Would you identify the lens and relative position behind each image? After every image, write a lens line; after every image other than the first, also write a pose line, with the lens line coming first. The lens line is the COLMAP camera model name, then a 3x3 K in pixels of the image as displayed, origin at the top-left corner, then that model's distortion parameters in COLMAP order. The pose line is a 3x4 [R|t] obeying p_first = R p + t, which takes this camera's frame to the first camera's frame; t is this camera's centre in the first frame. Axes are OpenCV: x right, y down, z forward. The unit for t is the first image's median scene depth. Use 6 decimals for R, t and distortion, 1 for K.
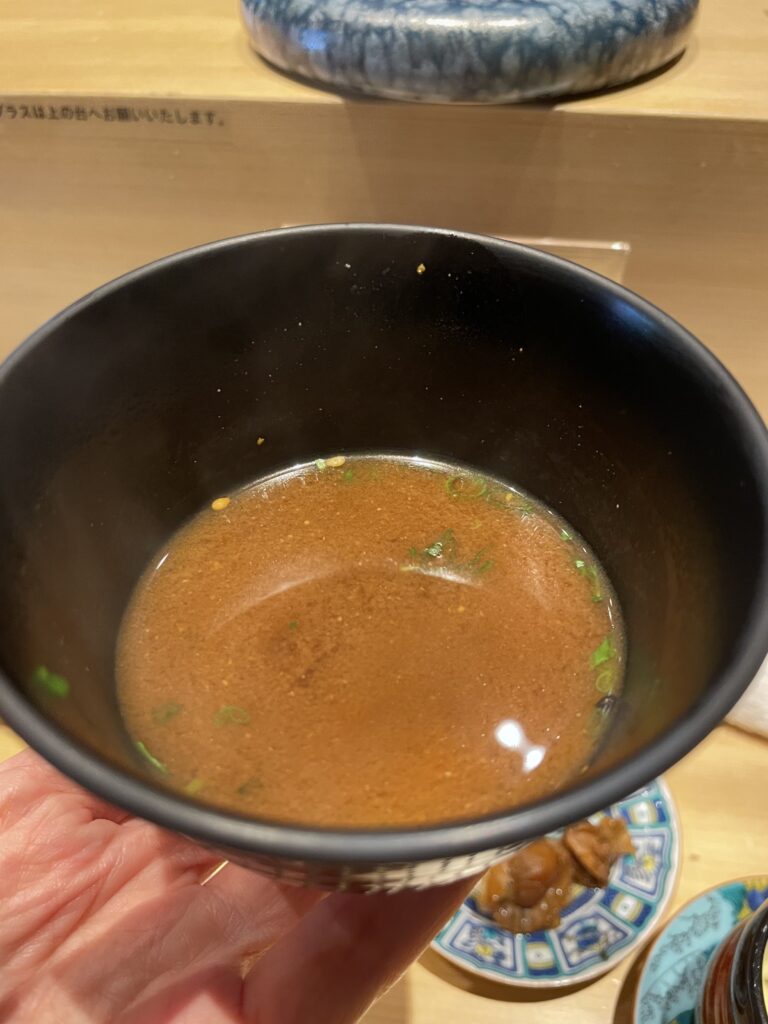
lens RADIAL K [[785.3, 0, 384.0], [0, 785.3, 512.0], [0, 0, 1]] dist [0.034462, -0.075283]
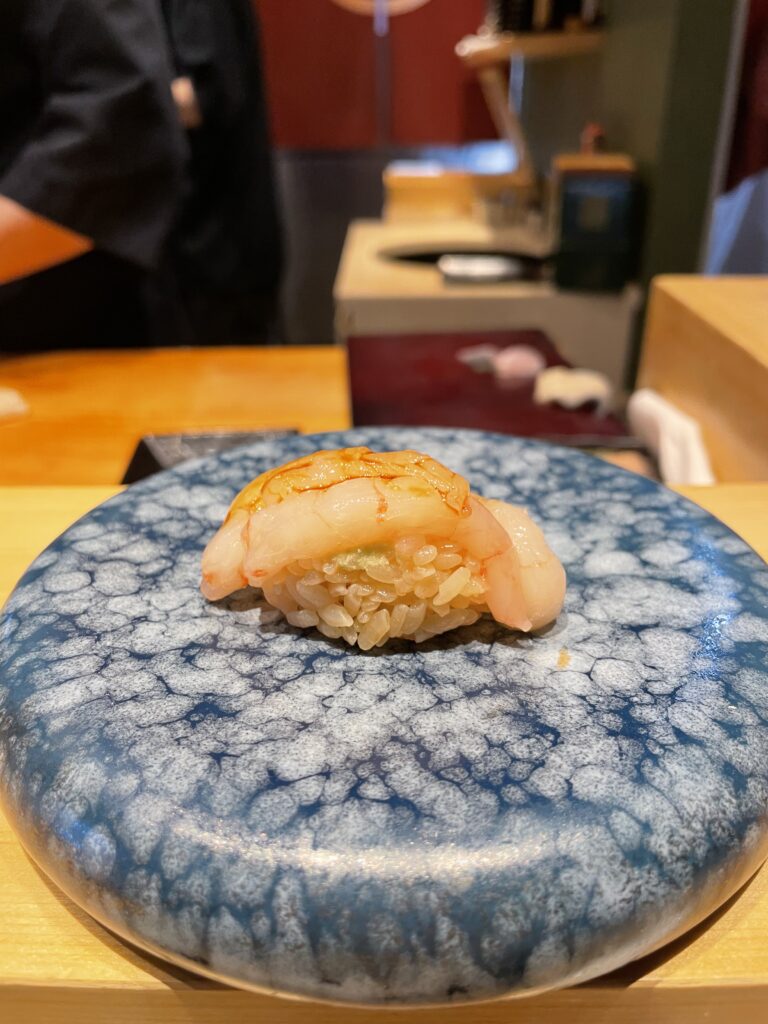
lens RADIAL K [[797.9, 0, 384.0], [0, 797.9, 512.0], [0, 0, 1]] dist [0.060743, -0.123751]
pose [[0.989987, -0.061180, 0.127212, 0.029155], [0.097422, 0.948286, -0.302097, -0.674561], [-0.102151, 0.311465, 0.944751, 0.503599]]
